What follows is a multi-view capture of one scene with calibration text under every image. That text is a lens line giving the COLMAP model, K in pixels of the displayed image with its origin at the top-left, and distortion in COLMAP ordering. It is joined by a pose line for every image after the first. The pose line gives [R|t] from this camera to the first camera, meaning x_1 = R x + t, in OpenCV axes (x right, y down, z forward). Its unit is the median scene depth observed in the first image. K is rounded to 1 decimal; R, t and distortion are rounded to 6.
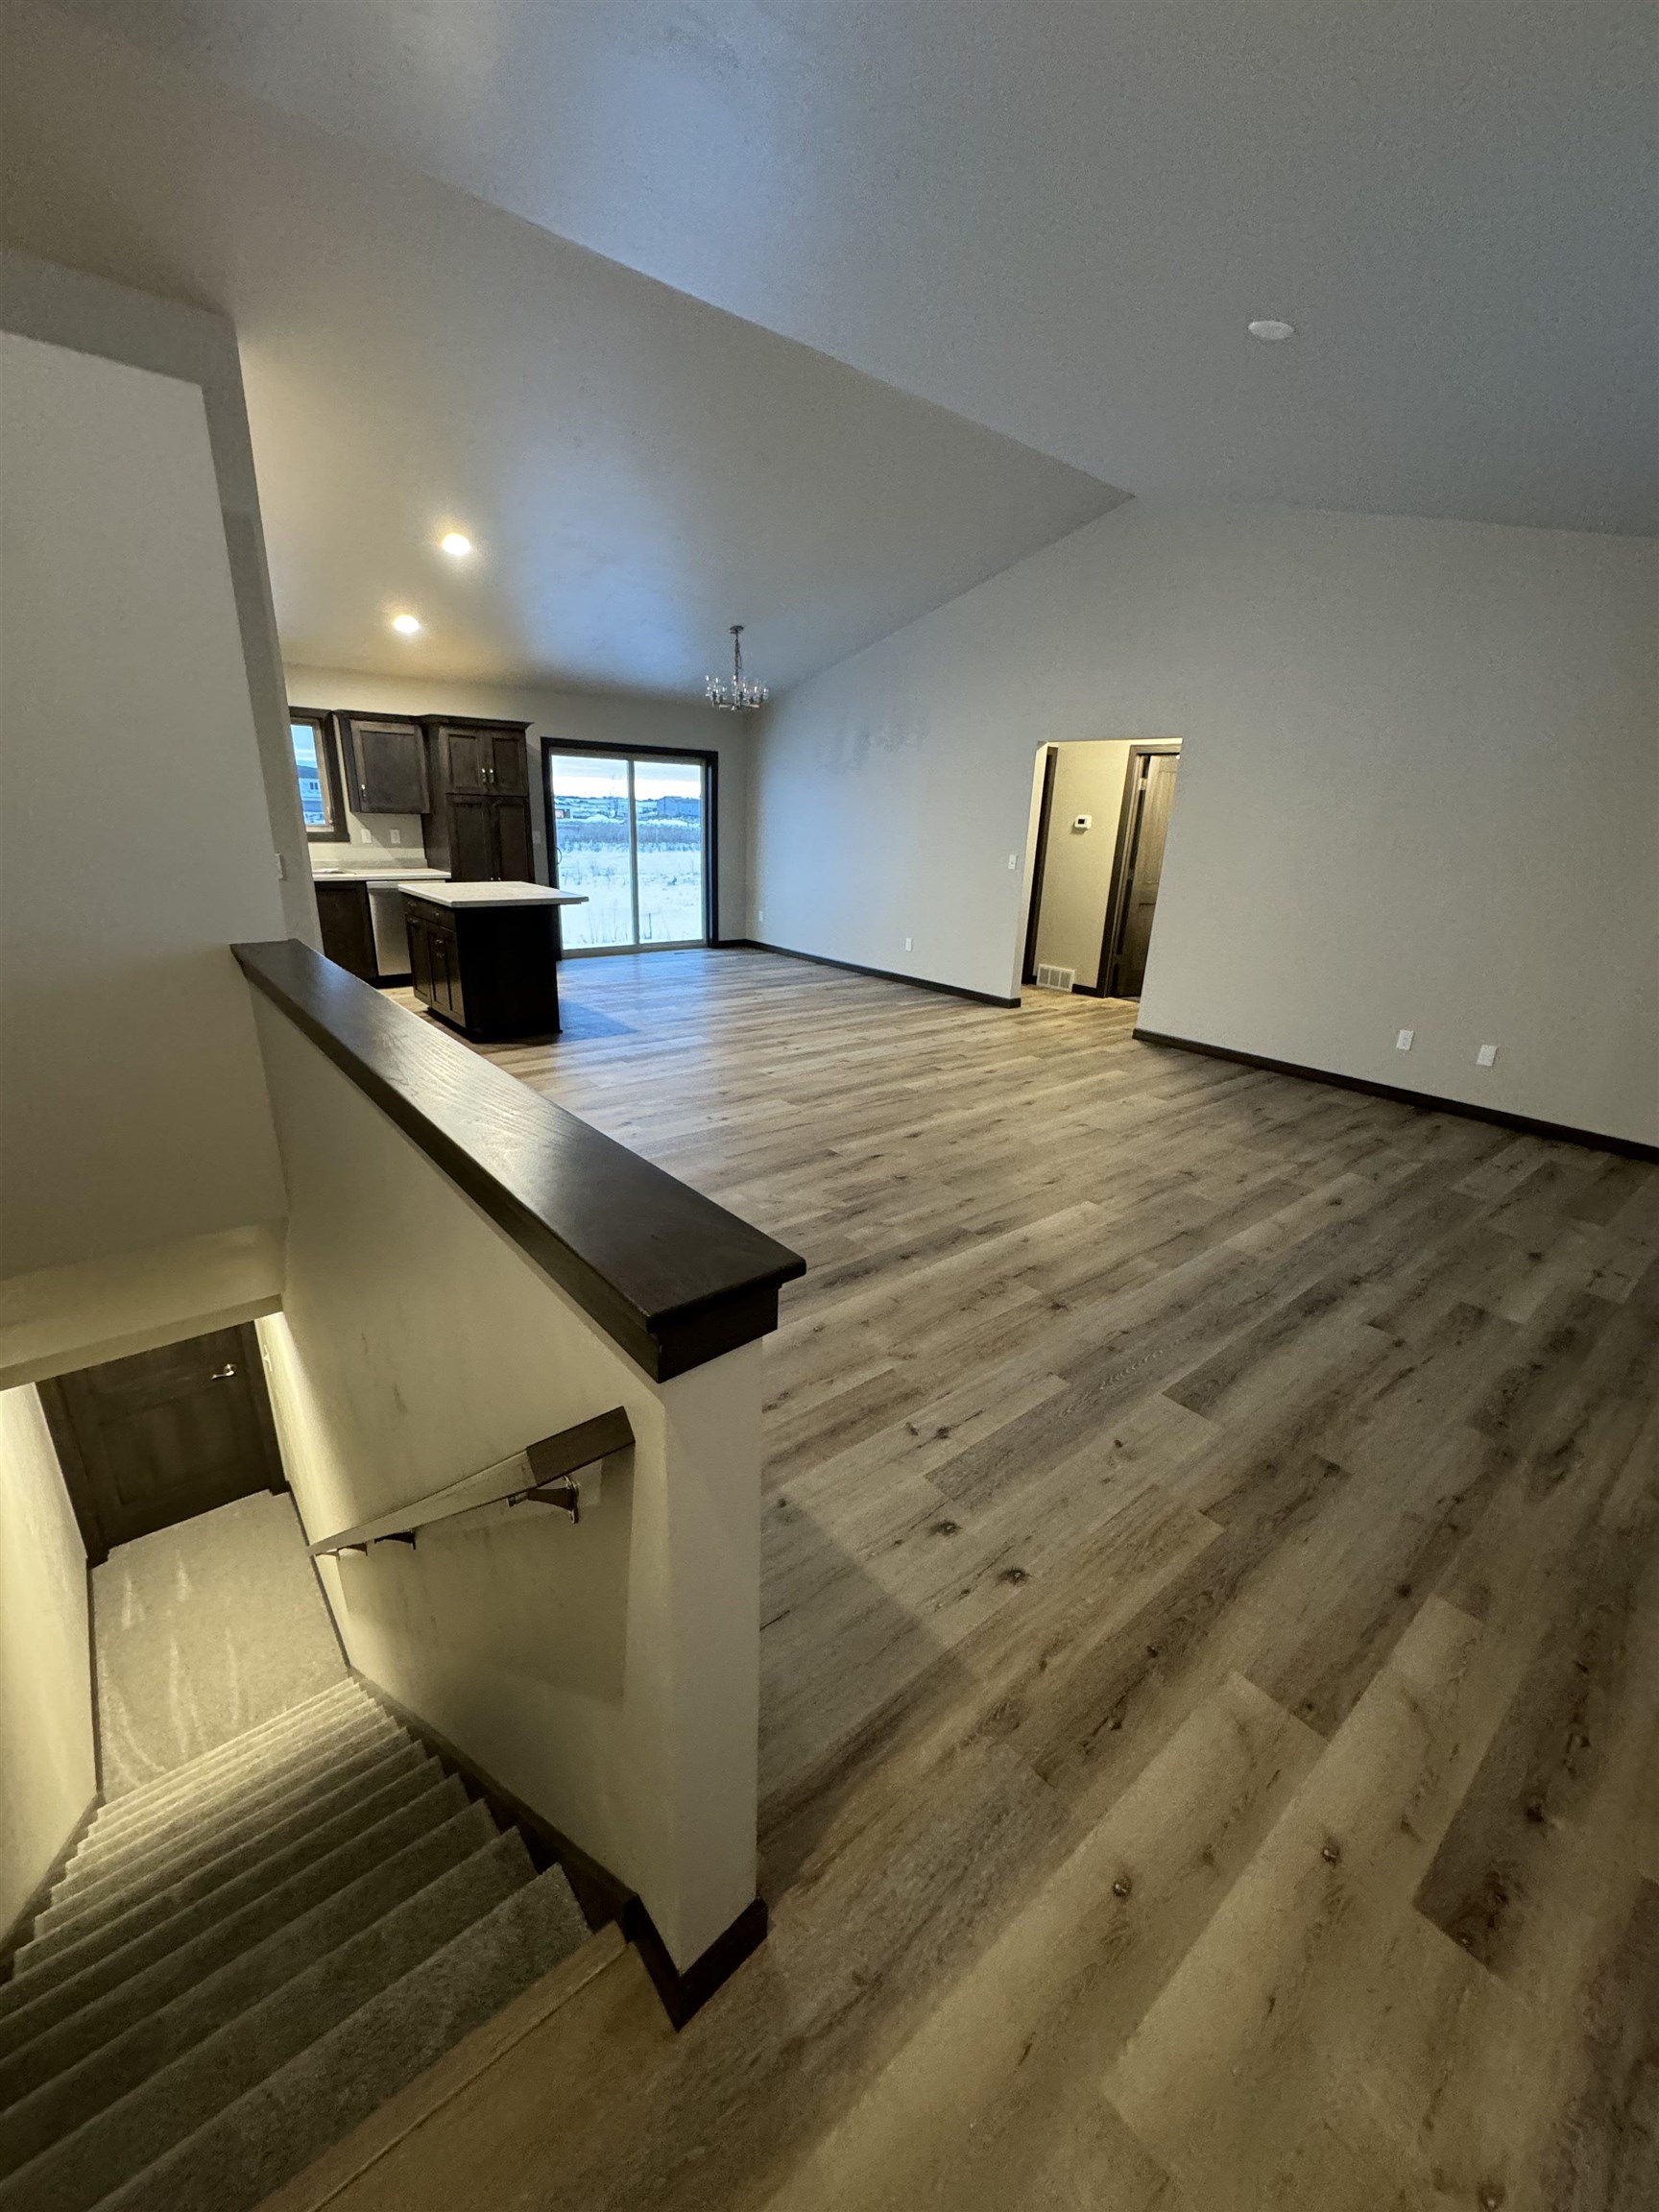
lens RADIAL K [[880.3, 0, 828.6], [0, 880.3, 1103.9], [0, 0, 1]] dist [-0.003568, 0.000560]
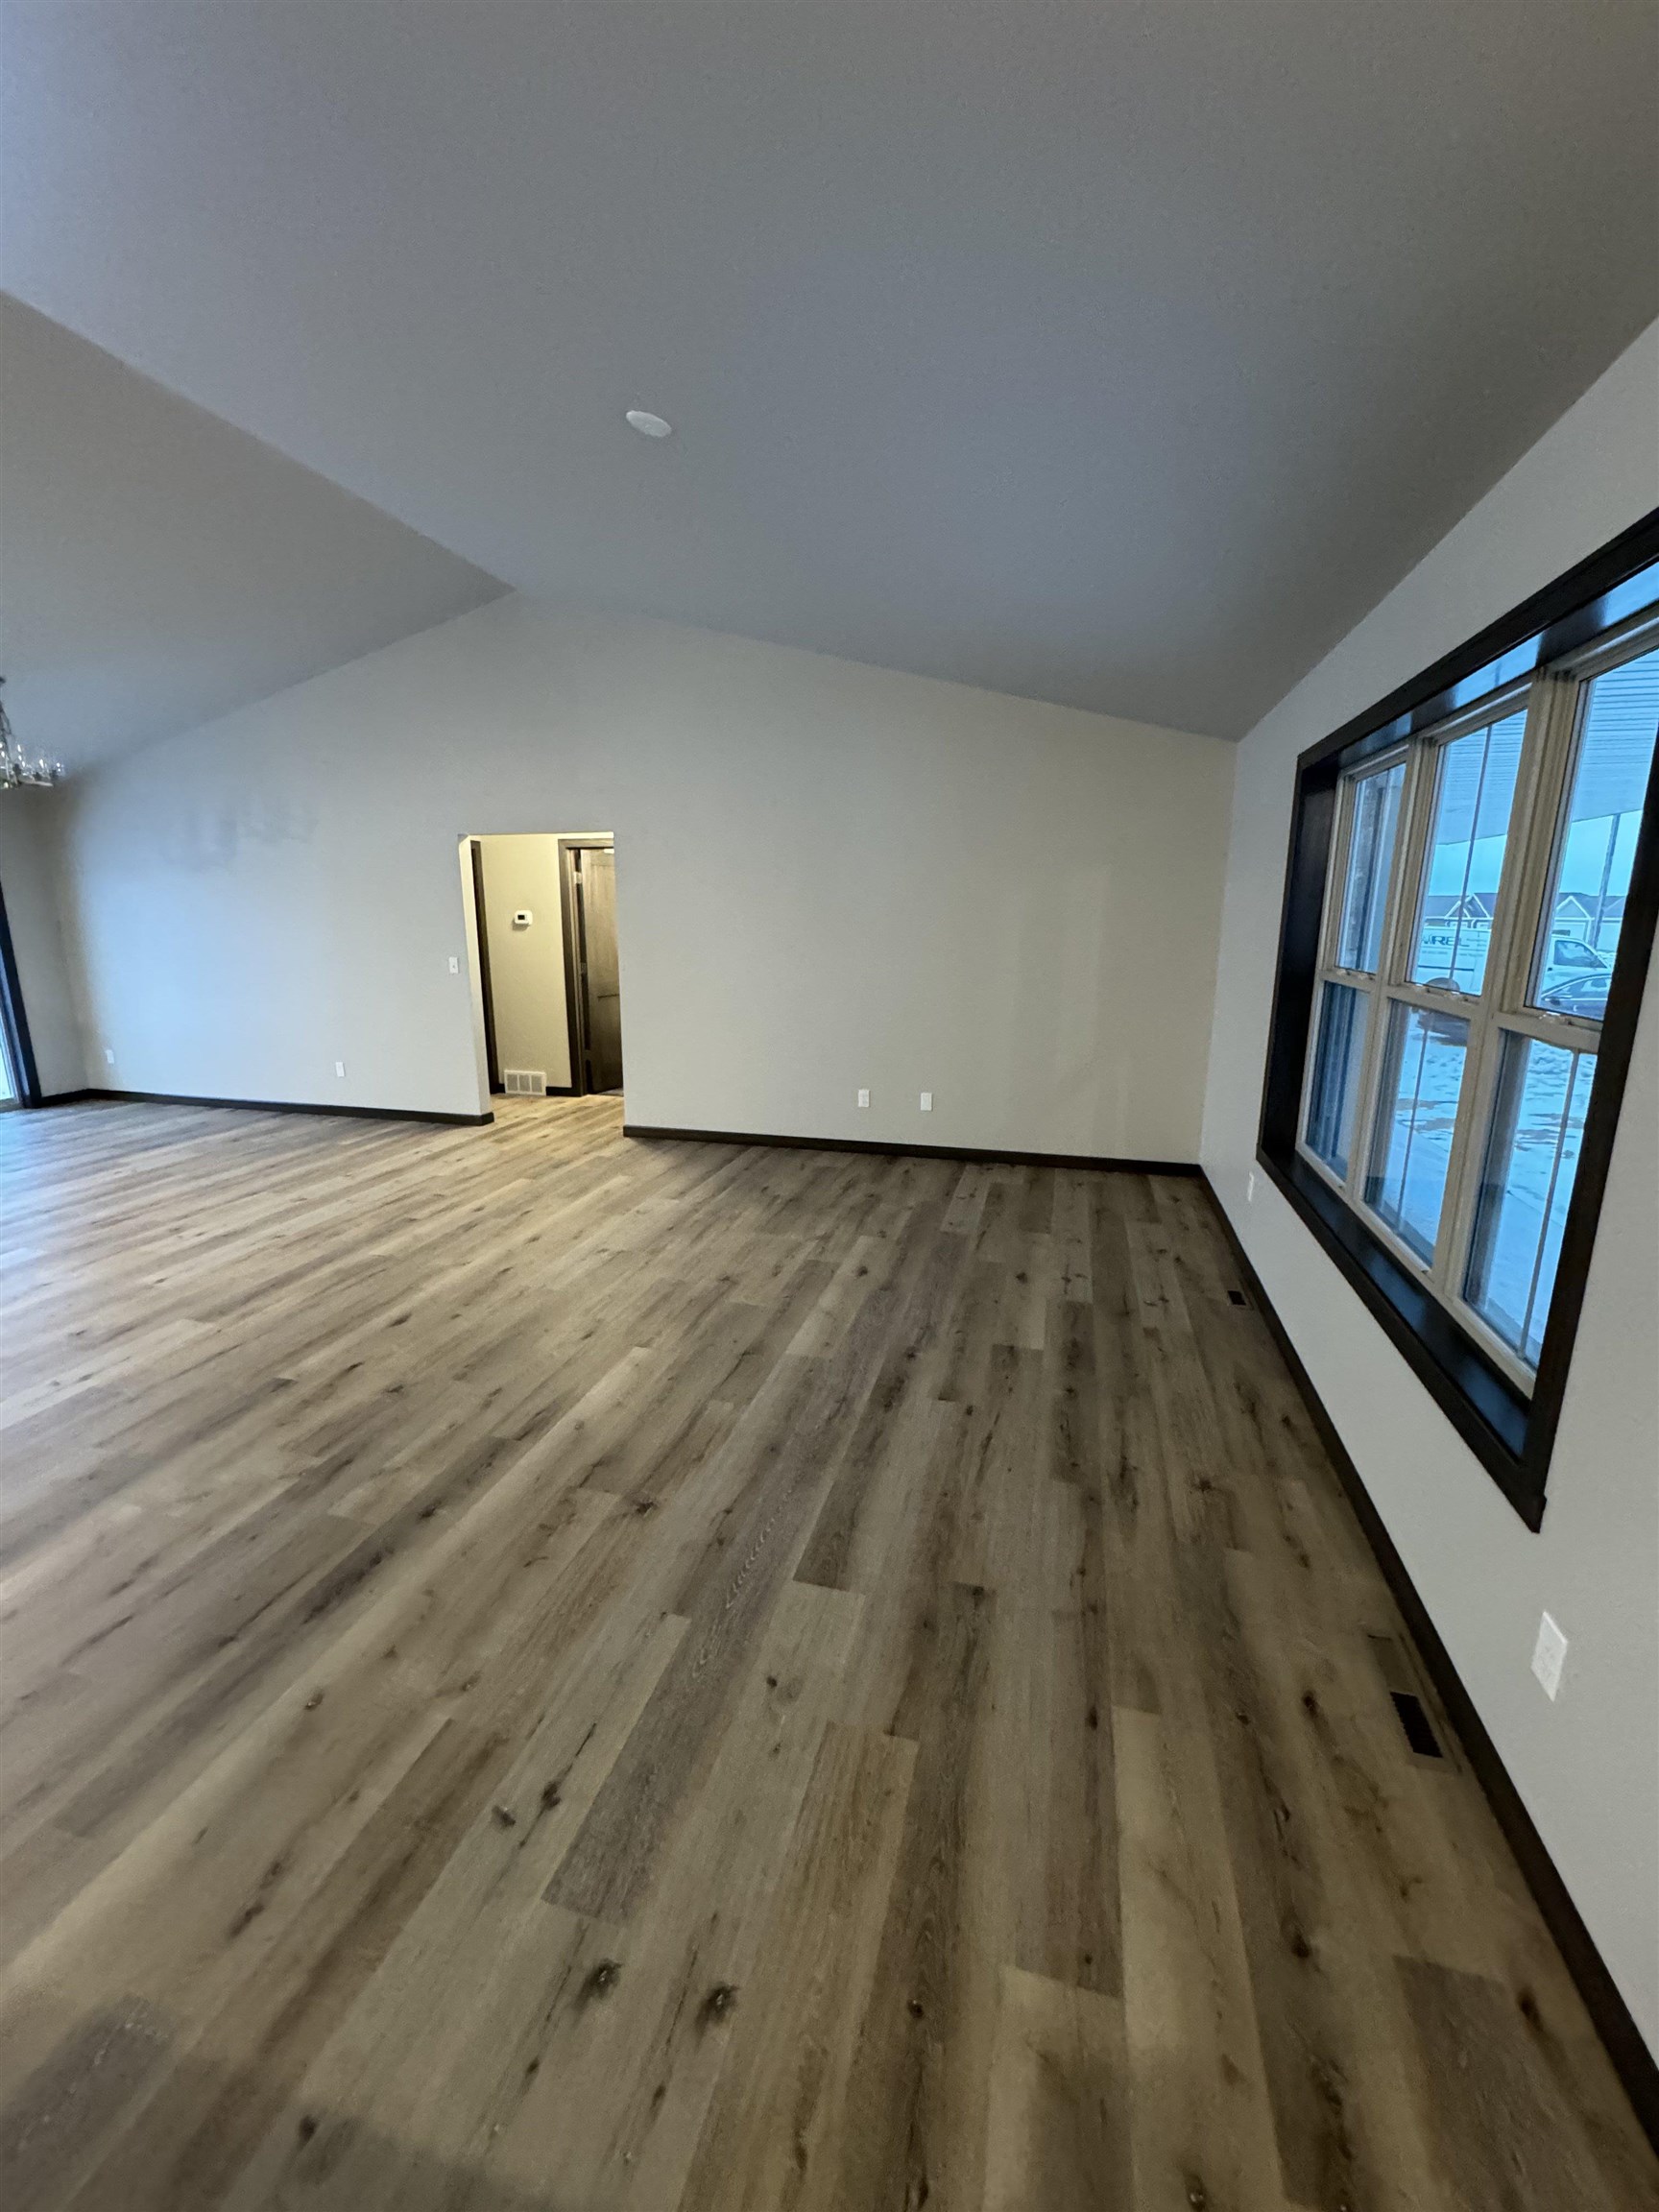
lens RADIAL K [[880.3, 0, 829.0], [0, 880.3, 1104.2], [0, 0, 1]] dist [-0.003568, 0.000560]
pose [[0.817485, -0.159050, 0.553554, 0.005682], [0.210854, 0.977037, -0.030661, -0.040565], [-0.535965, 0.141784, 0.832249, 0.102349]]
